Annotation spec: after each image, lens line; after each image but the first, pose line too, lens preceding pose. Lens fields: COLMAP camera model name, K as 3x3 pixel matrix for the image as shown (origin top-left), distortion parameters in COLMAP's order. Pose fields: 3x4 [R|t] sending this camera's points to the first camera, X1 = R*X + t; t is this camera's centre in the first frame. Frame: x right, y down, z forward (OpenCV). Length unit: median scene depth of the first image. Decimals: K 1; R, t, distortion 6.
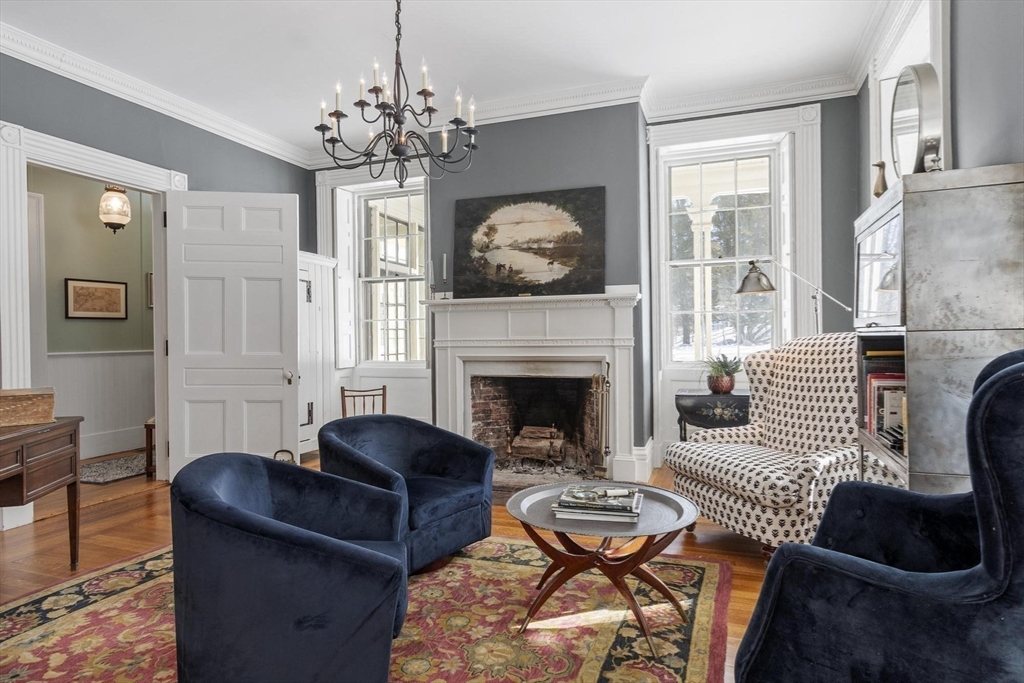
lens RADIAL K [[600.7, 0, 512.0], [0, 600.7, 341.5], [0, 0, 1]] dist [-0.000178, -0.000043]
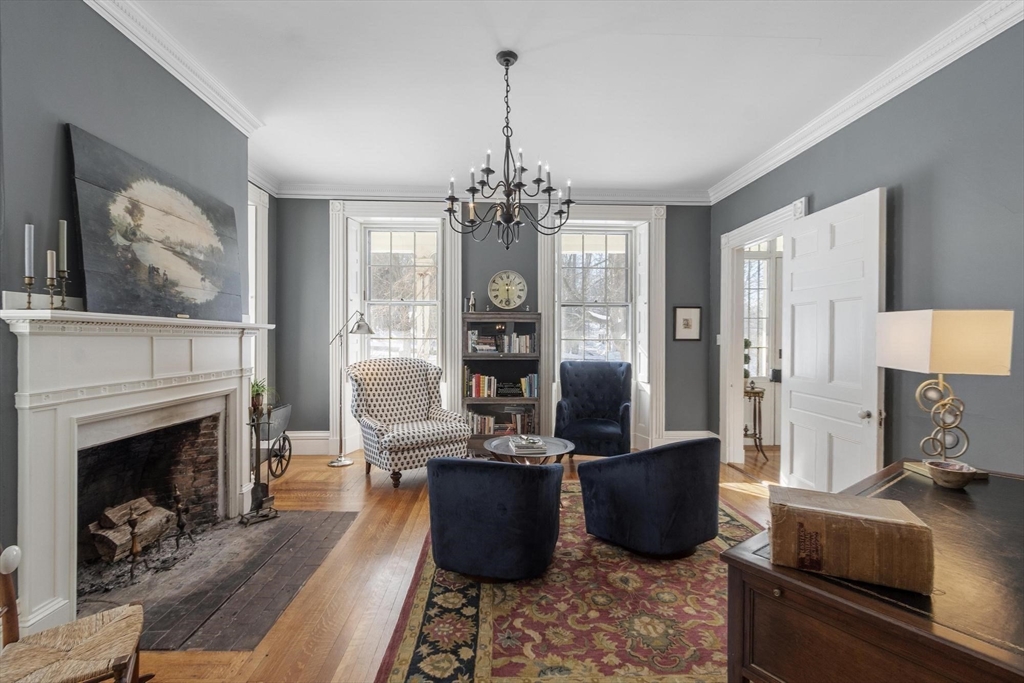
lens RADIAL K [[451.2, 0, 510.5], [0, 451.2, 334.7], [0, 0, 1]] dist [0.007848, 0.000045]
pose [[-0.390302, 0.021162, 0.920444, -0.640086], [0.013923, 0.999757, -0.017082, -0.039852], [-0.920582, 0.006148, -0.390502, 0.844424]]
